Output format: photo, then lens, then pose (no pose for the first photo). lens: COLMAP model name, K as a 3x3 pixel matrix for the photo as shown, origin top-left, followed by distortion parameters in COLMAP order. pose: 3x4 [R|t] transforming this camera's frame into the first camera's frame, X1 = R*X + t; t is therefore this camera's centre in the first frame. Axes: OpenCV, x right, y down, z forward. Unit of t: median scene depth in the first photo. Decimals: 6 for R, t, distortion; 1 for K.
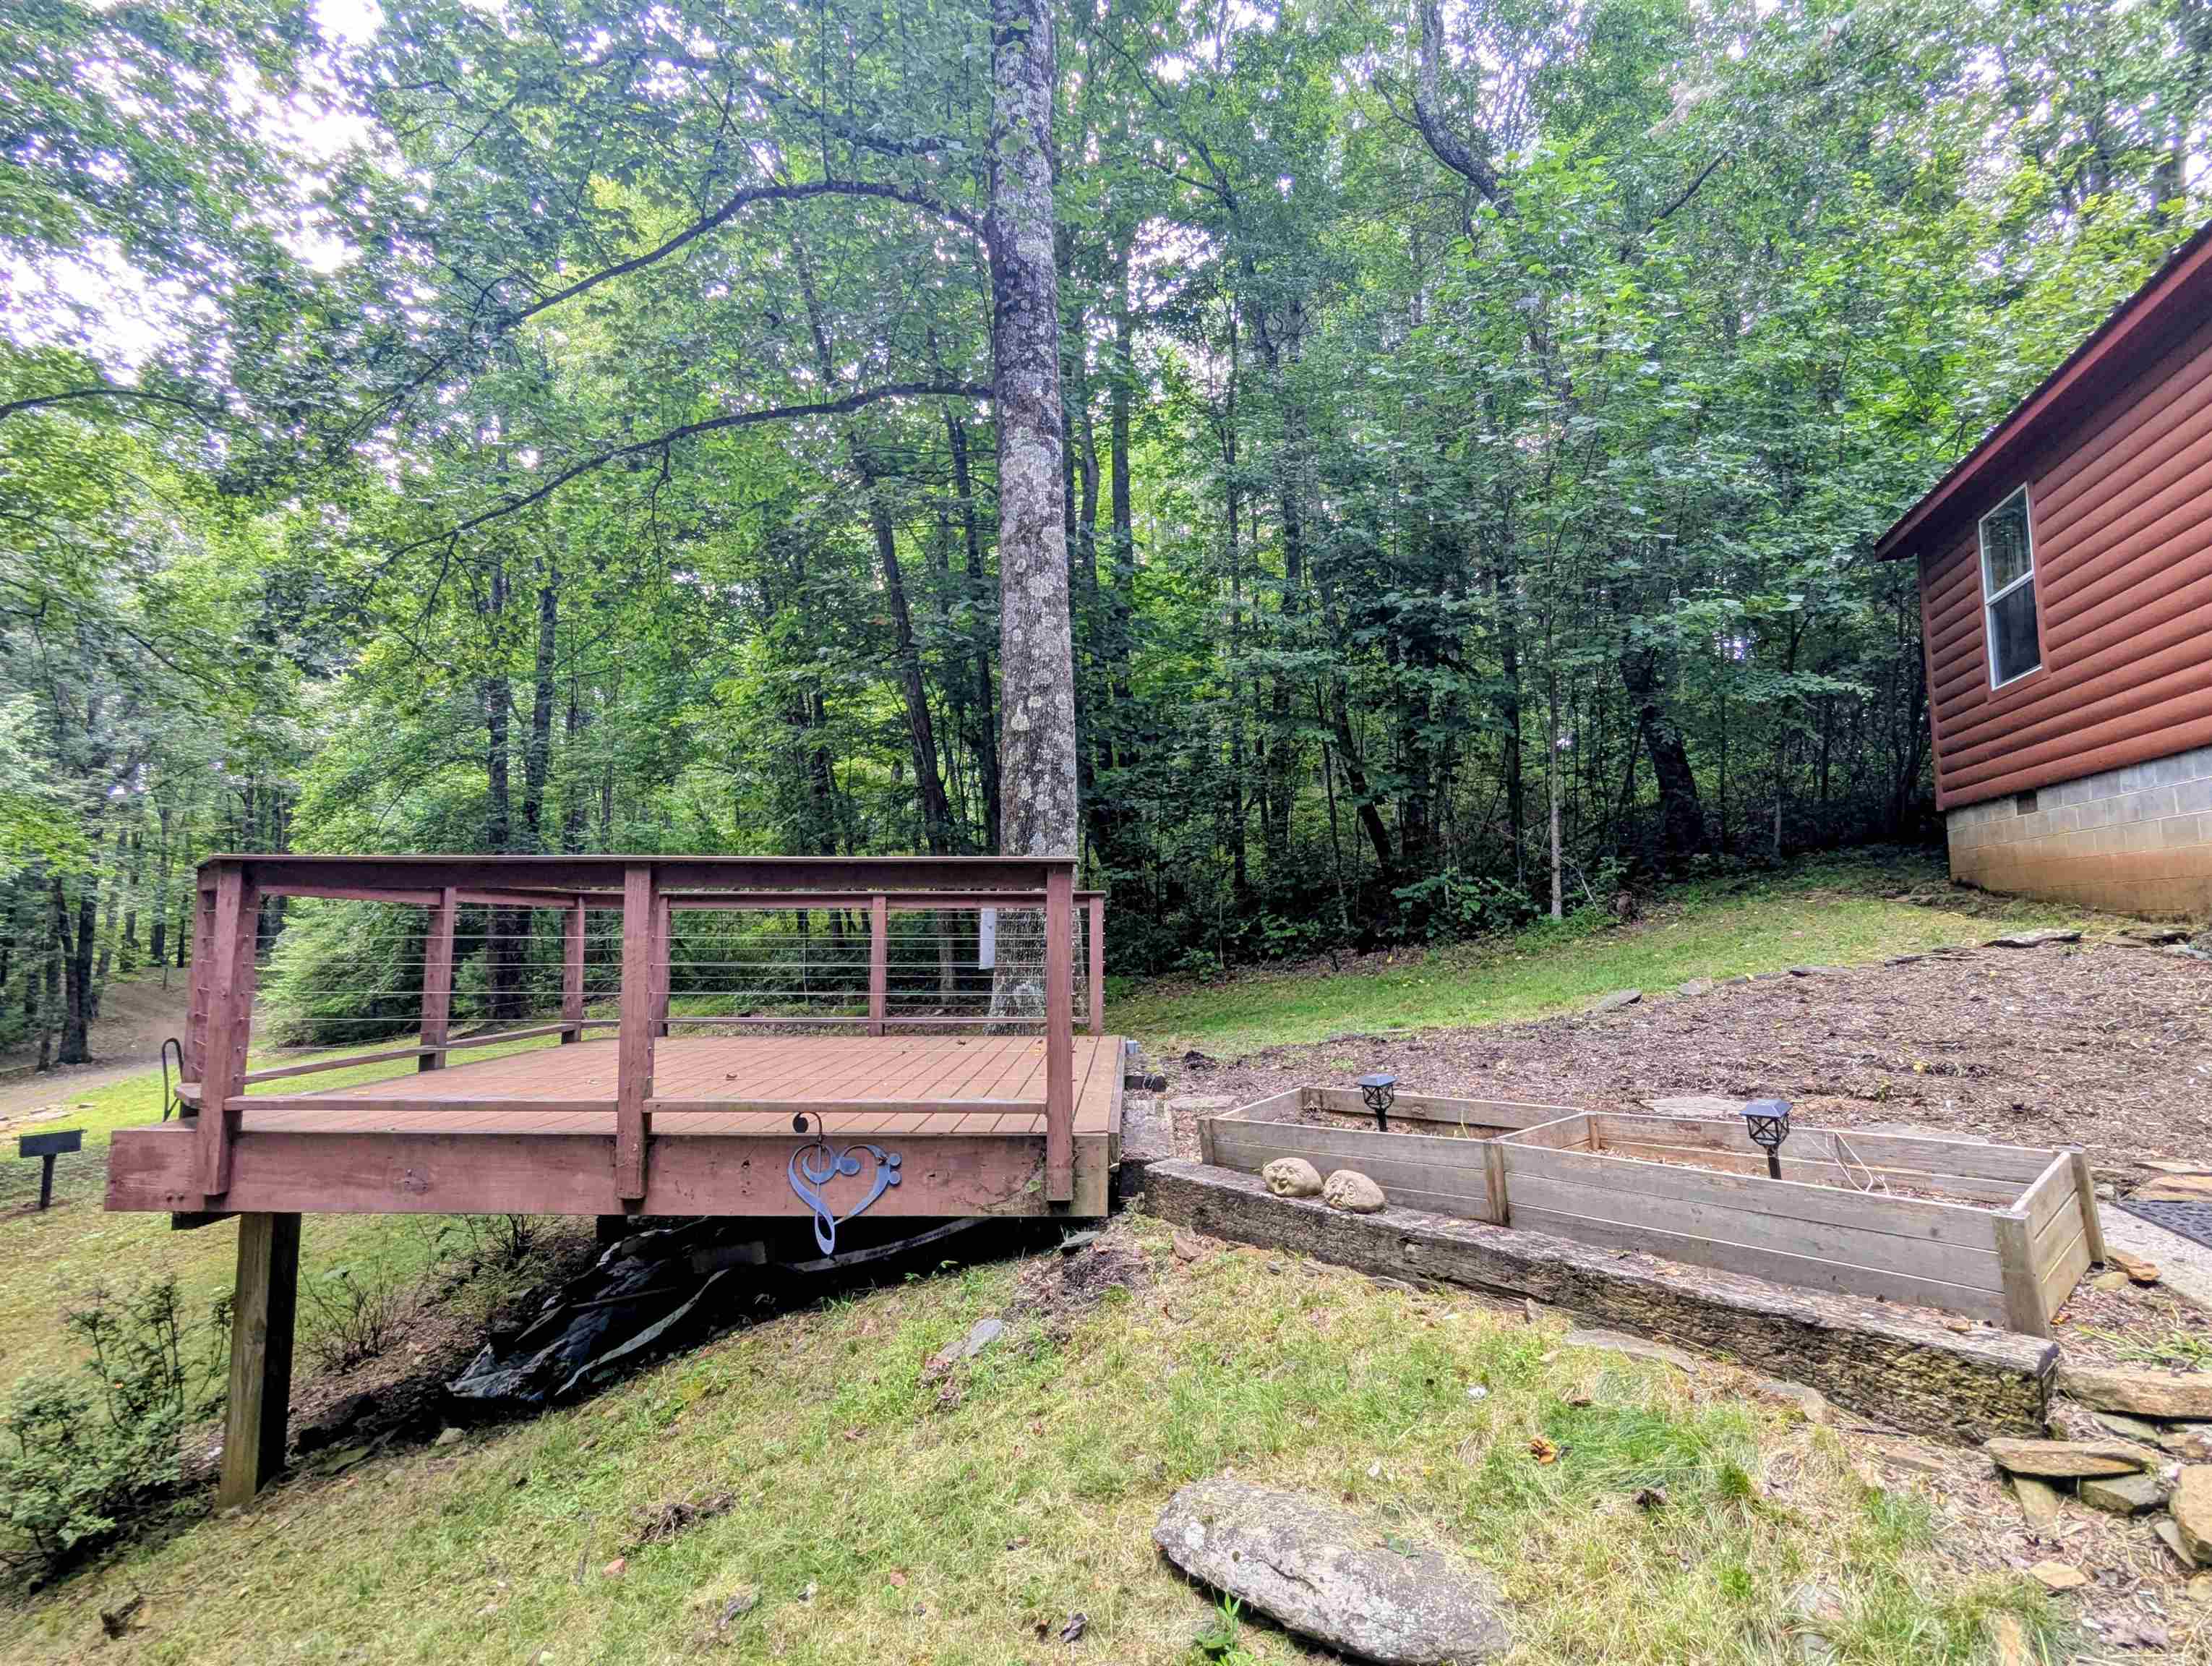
lens RADIAL K [[1068.9, 0, 1106.0], [0, 1068.9, 833.0], [0, 0, 1]] dist [-0.000284, 0.001234]
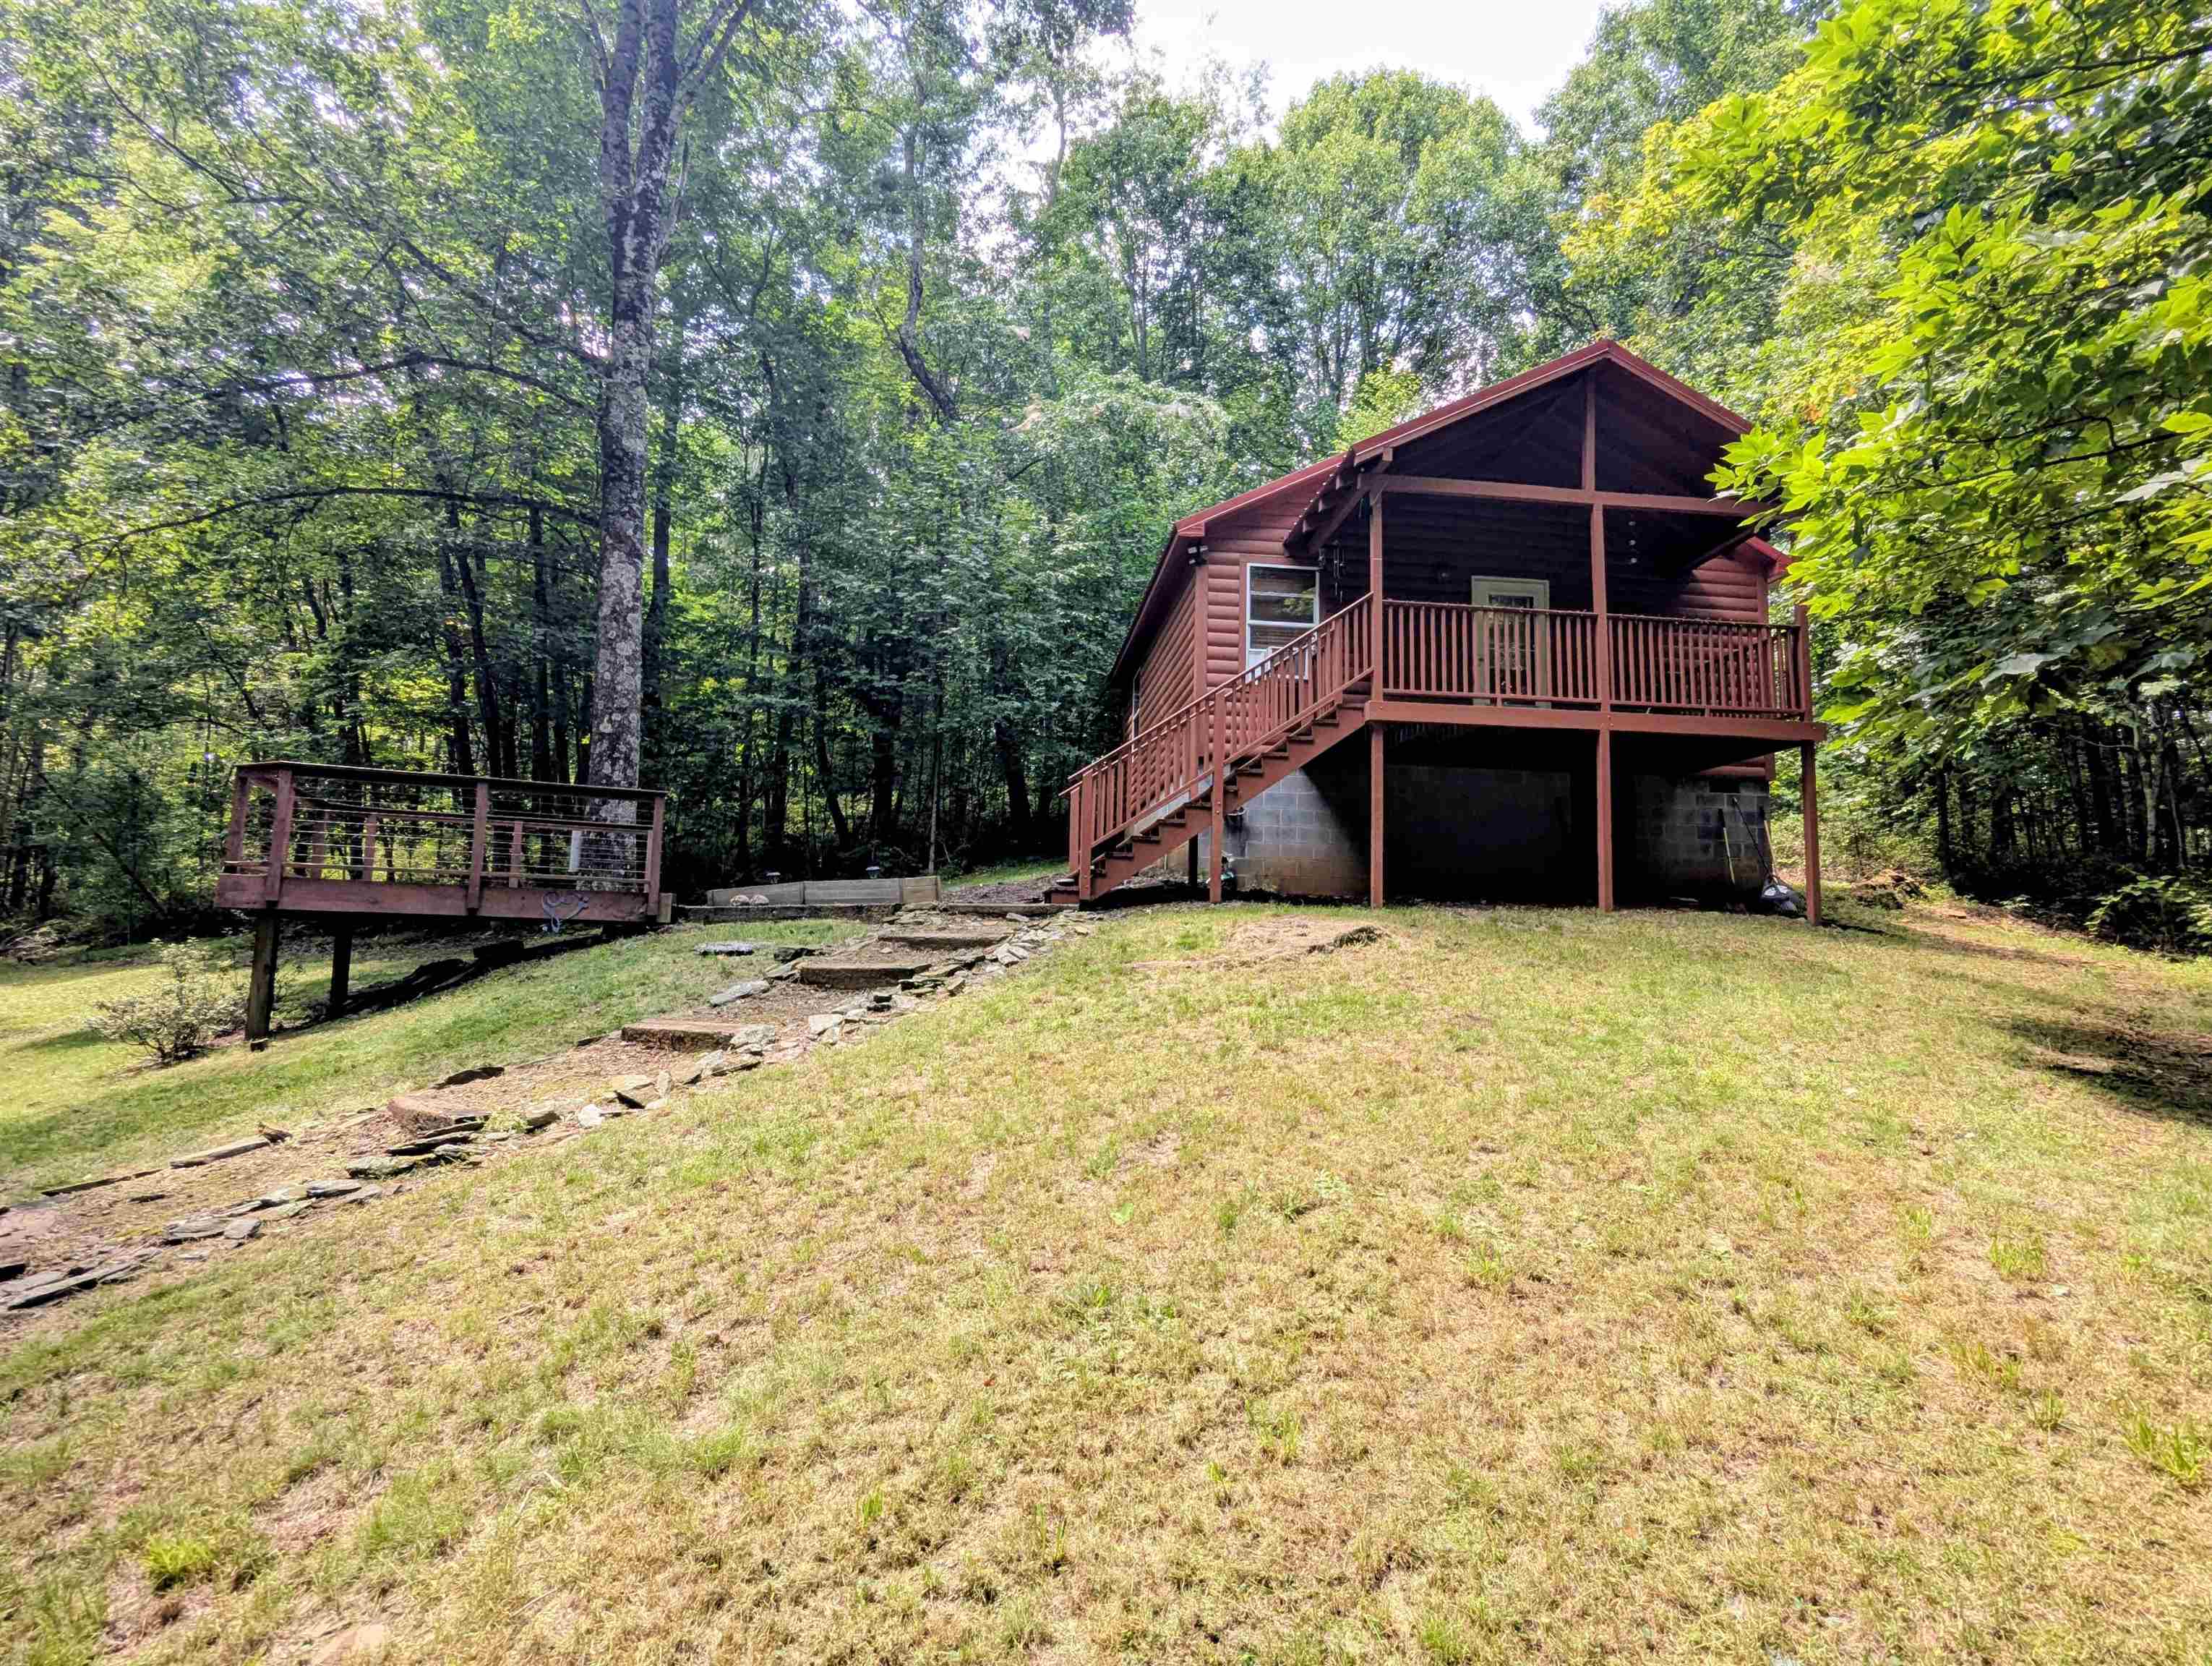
lens RADIAL K [[1068.9, 0, 1106.0], [0, 1068.9, 833.0], [0, 0, 1]] dist [-0.000284, 0.001234]
pose [[0.901513, 0.066293, 0.427643, -0.077618], [-0.061351, 0.997794, -0.025344, 0.055569], [-0.428380, -0.003388, 0.903592, -0.847919]]
